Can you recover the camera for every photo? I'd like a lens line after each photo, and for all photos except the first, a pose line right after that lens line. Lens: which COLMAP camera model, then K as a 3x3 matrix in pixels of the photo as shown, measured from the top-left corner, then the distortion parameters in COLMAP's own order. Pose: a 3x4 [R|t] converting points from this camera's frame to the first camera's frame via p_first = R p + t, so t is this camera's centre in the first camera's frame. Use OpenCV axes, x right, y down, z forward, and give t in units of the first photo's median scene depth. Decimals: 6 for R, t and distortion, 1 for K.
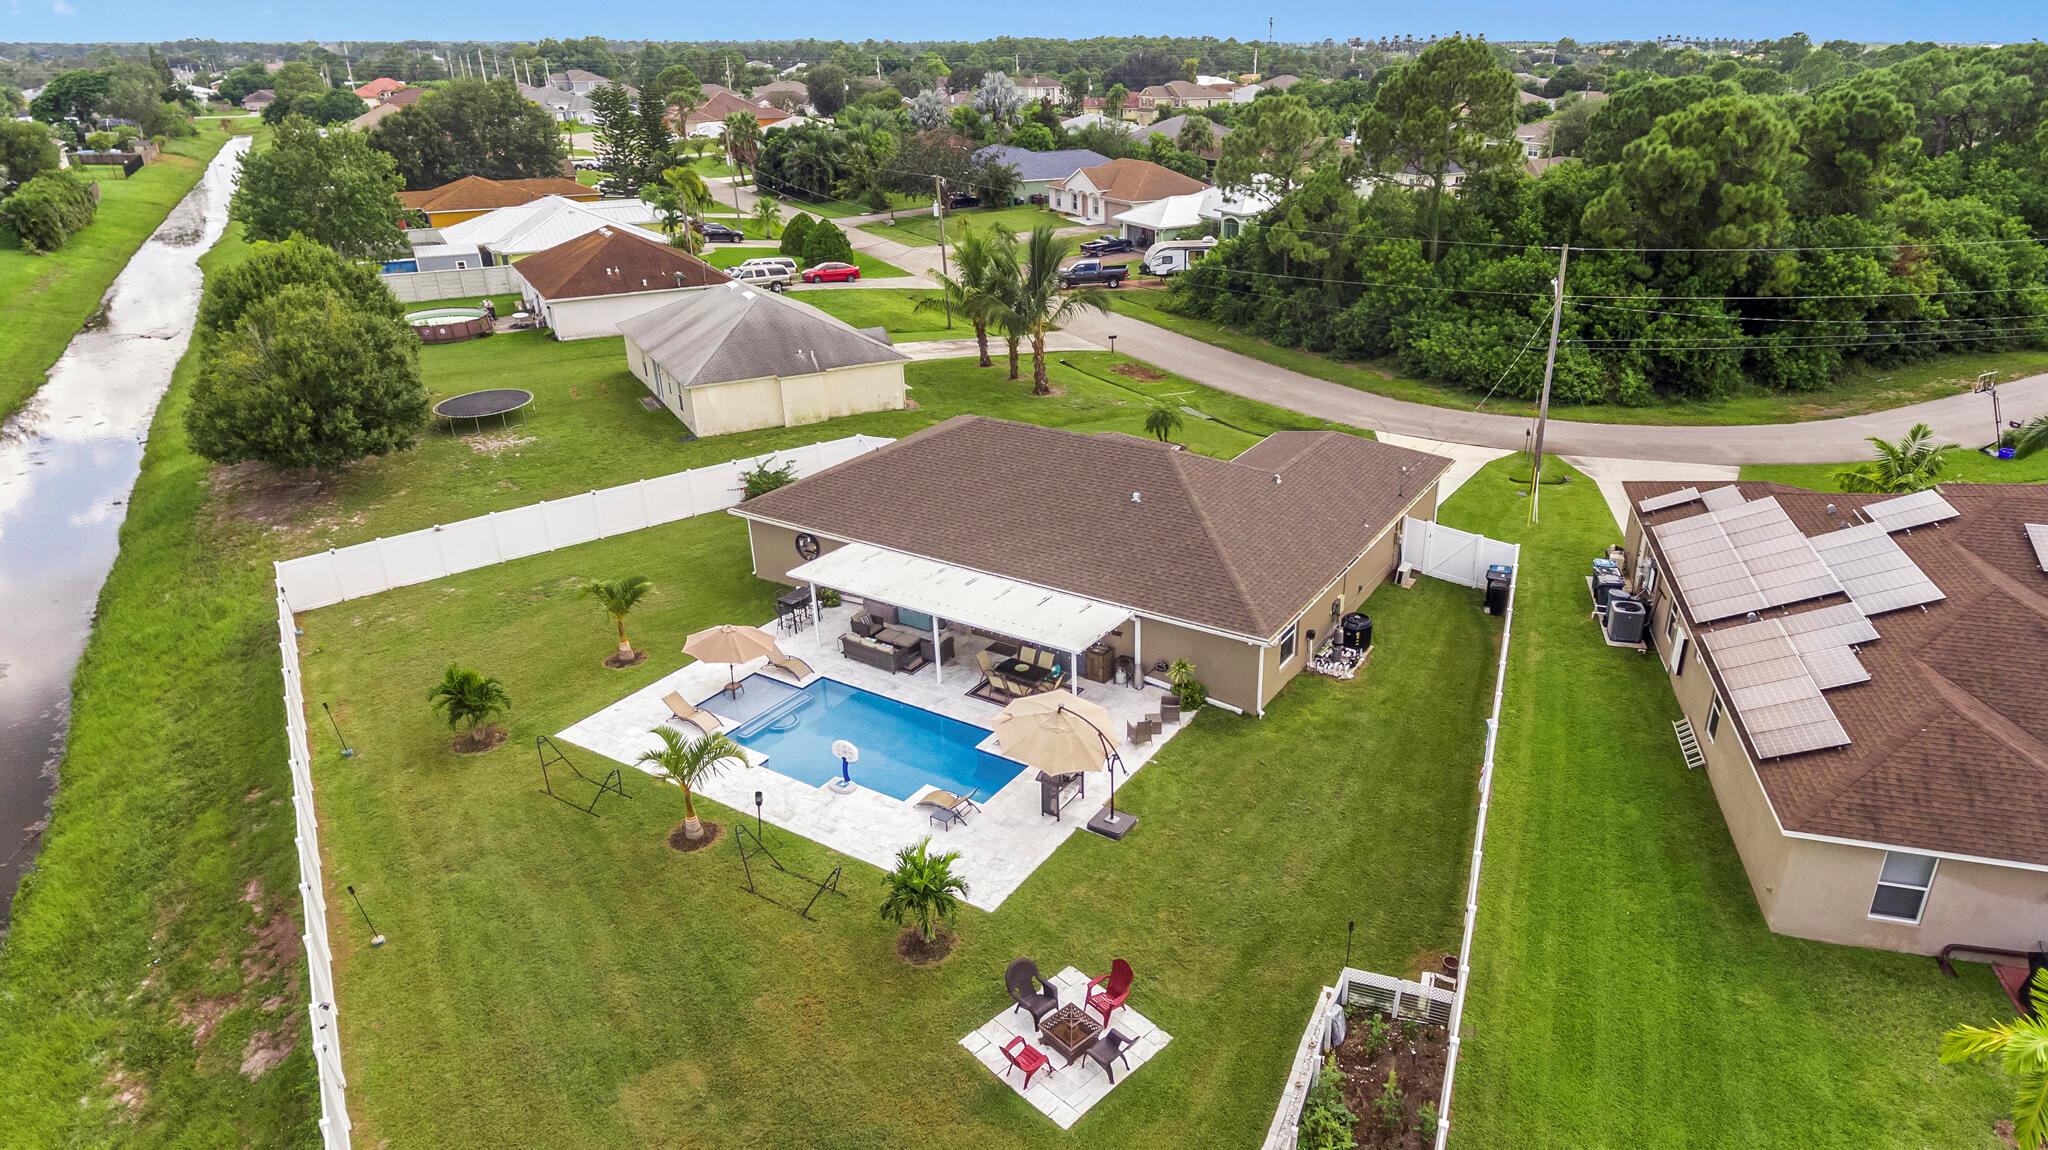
lens RADIAL K [[1211.5, 0, 1059.8], [0, 1211.5, 602.1], [0, 0, 1]] dist [-0.003682, 0.000098]
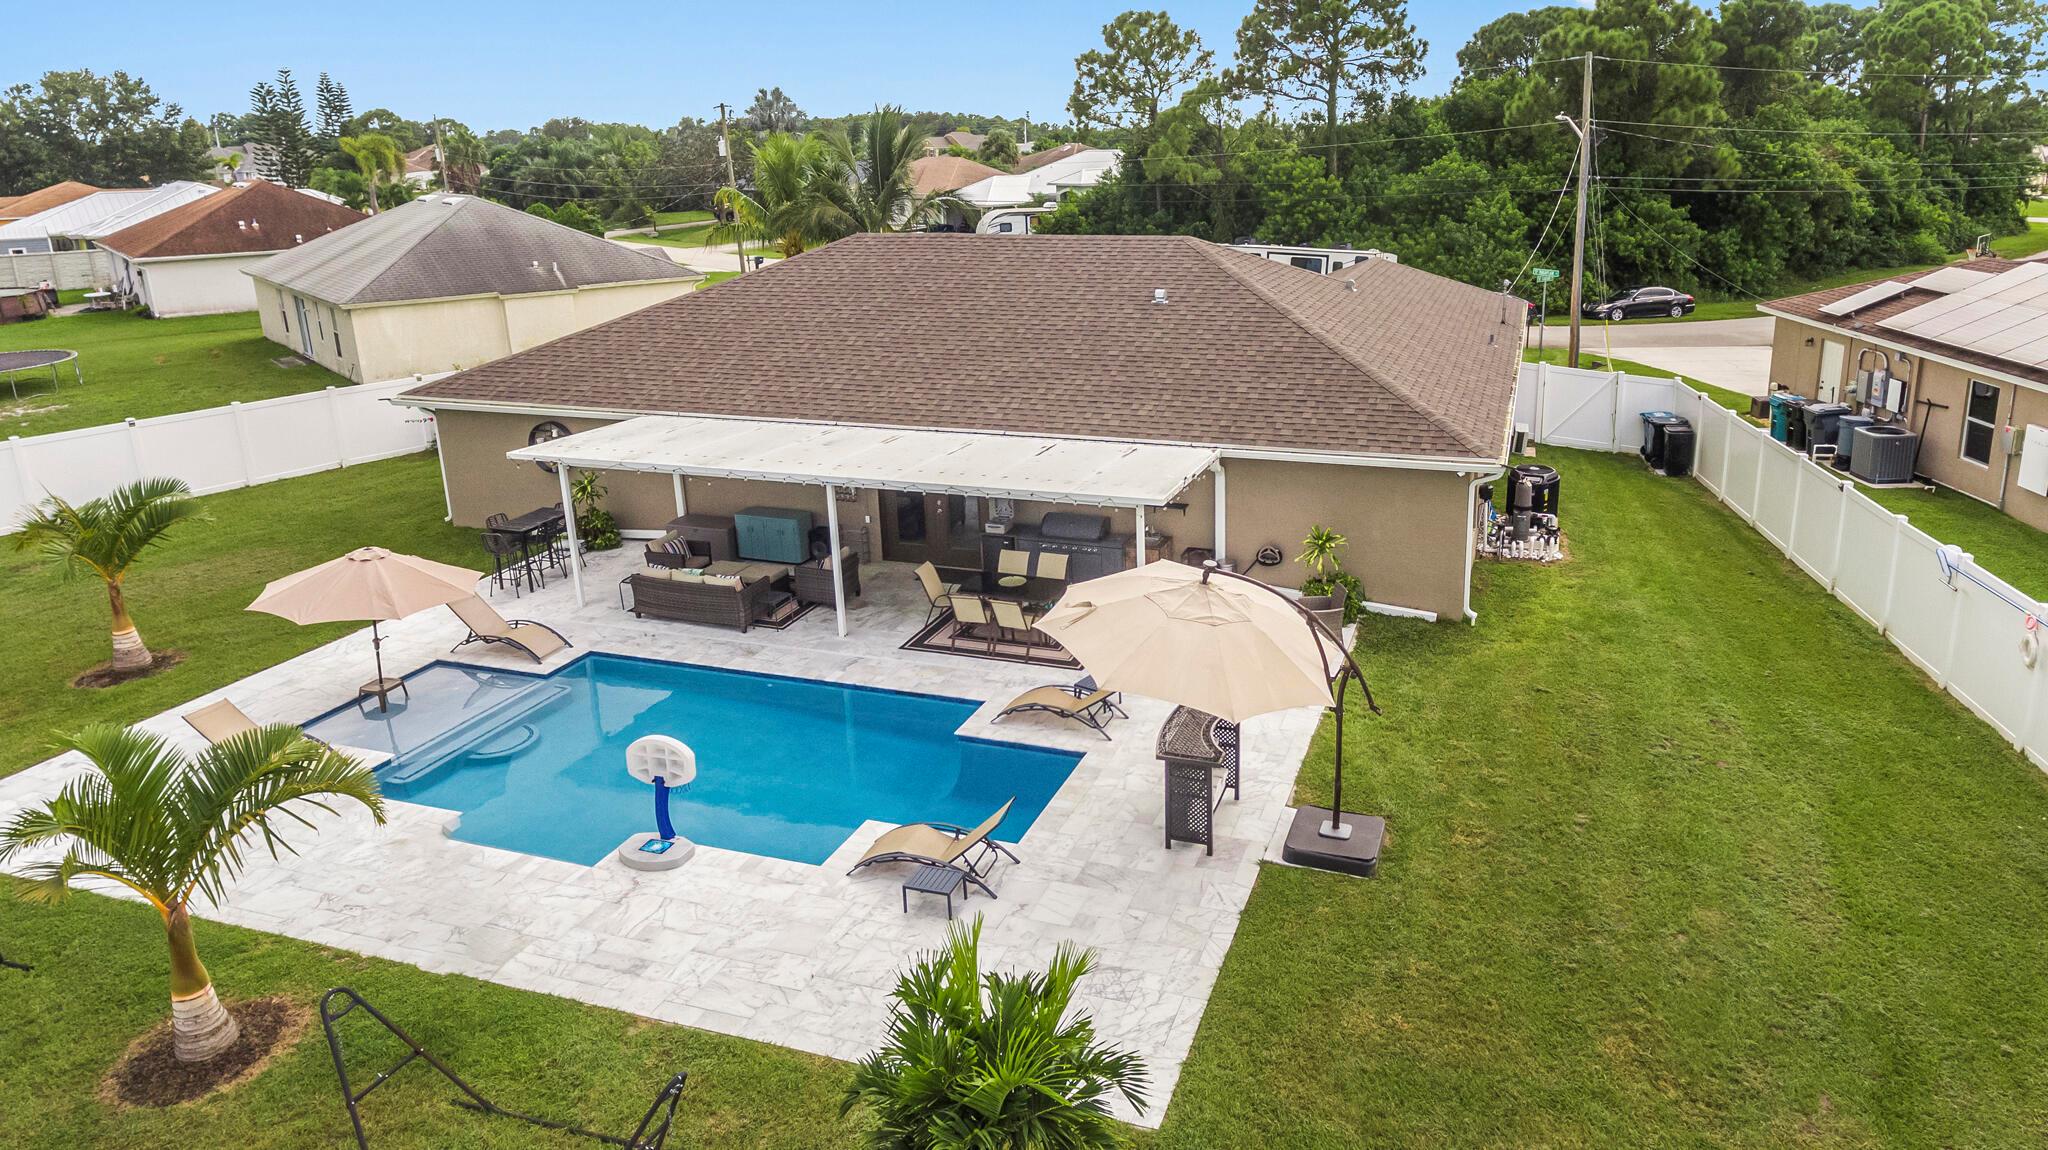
lens RADIAL K [[1211.7, 0, 1157.2], [0, 1211.7, 468.7], [0, 0, 1]] dist [-0.002877, 0.000350]
pose [[0.964095, -0.060265, 0.258631, -0.101831], [0.106131, 0.980190, -0.167226, 0.099196], [-0.243429, 0.188670, 0.951391, 0.486531]]
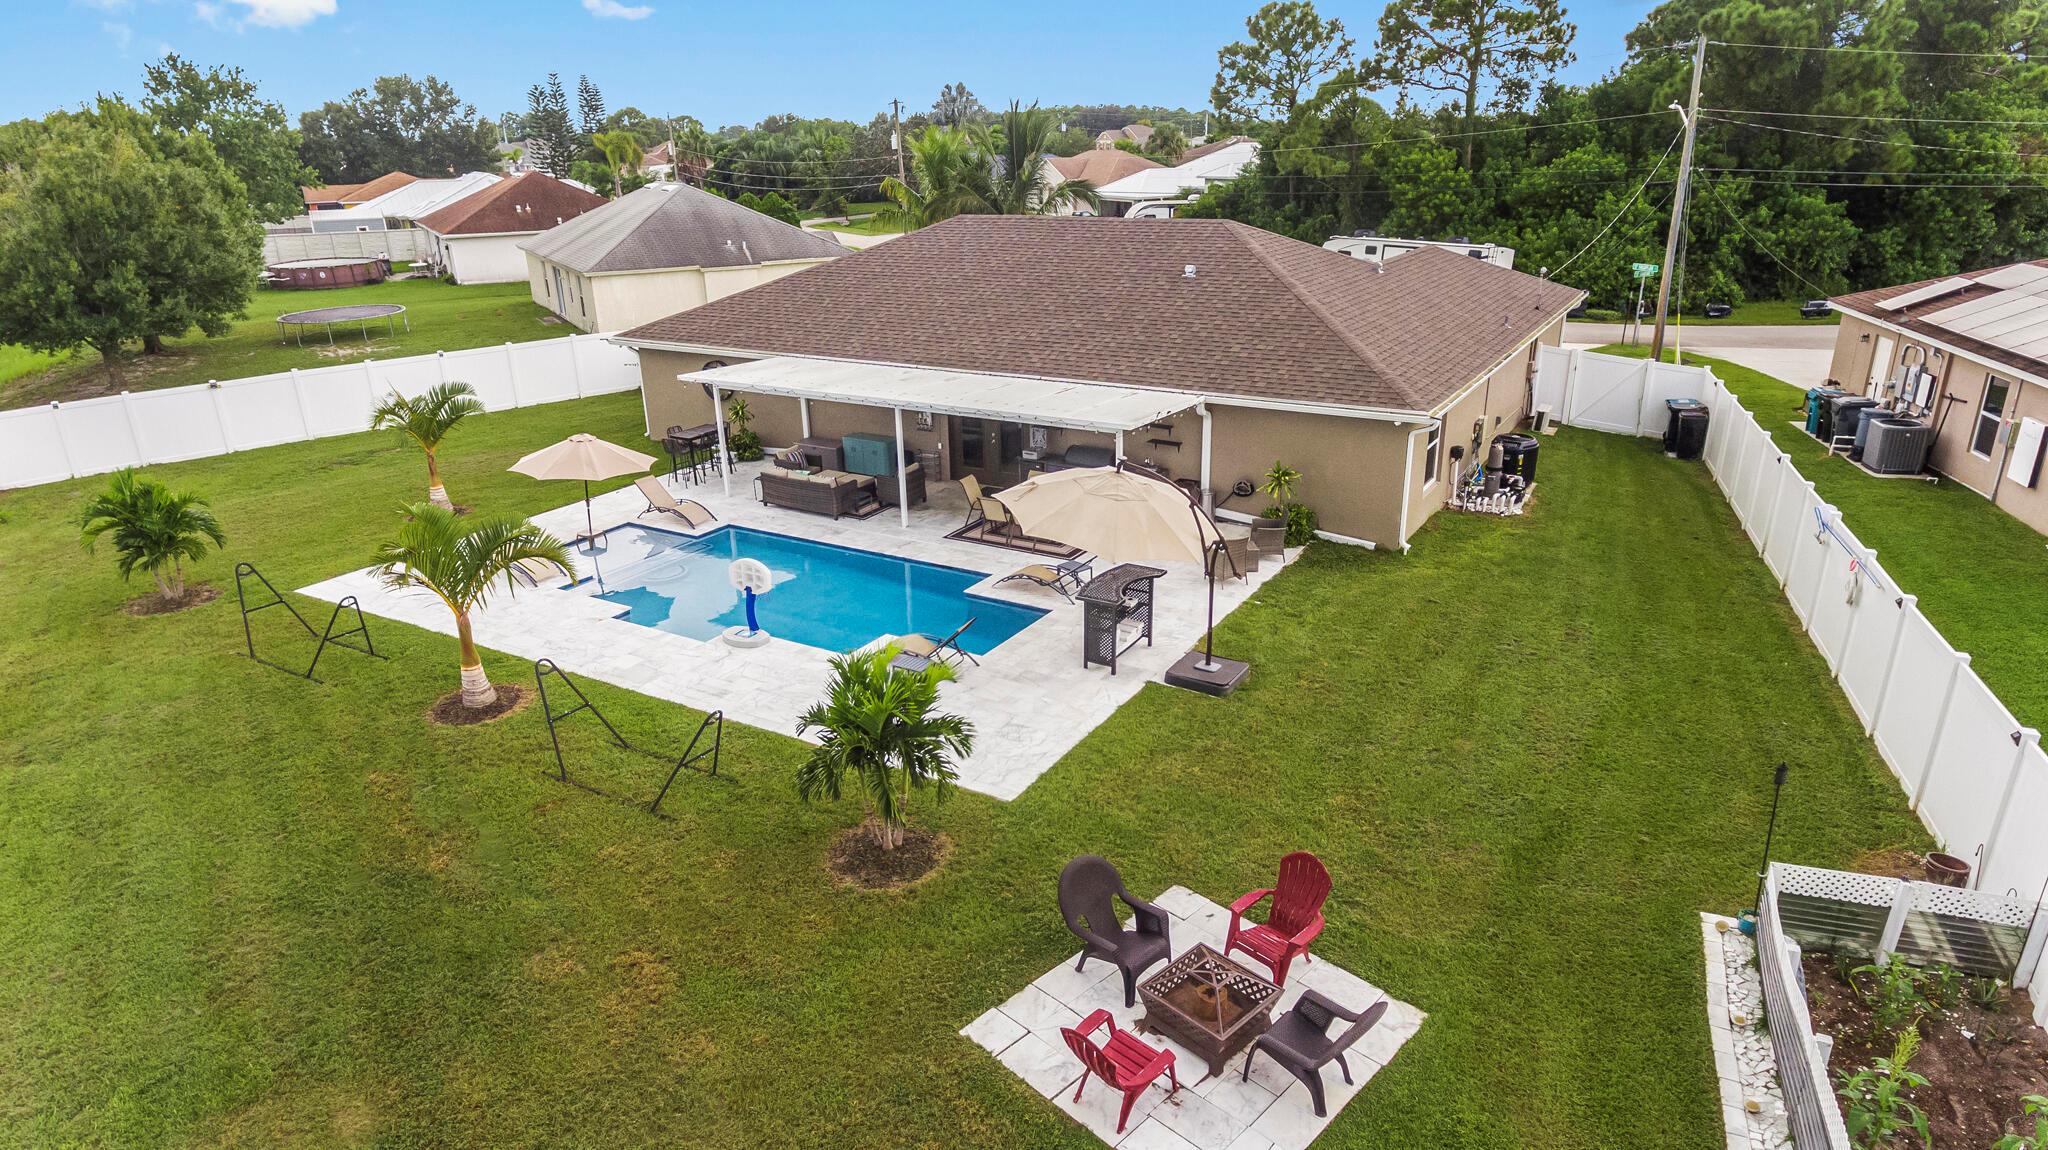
lens RADIAL K [[1171.6, 0, 1045.1], [0, 1171.6, 613.5], [0, 0, 1]] dist [-0.001447, -0.003630]
pose [[0.999585, -0.006670, 0.028021, -0.041994], [0.008261, 0.998335, -0.057080, 0.155097], [-0.027593, 0.057288, 0.997976, 0.369144]]
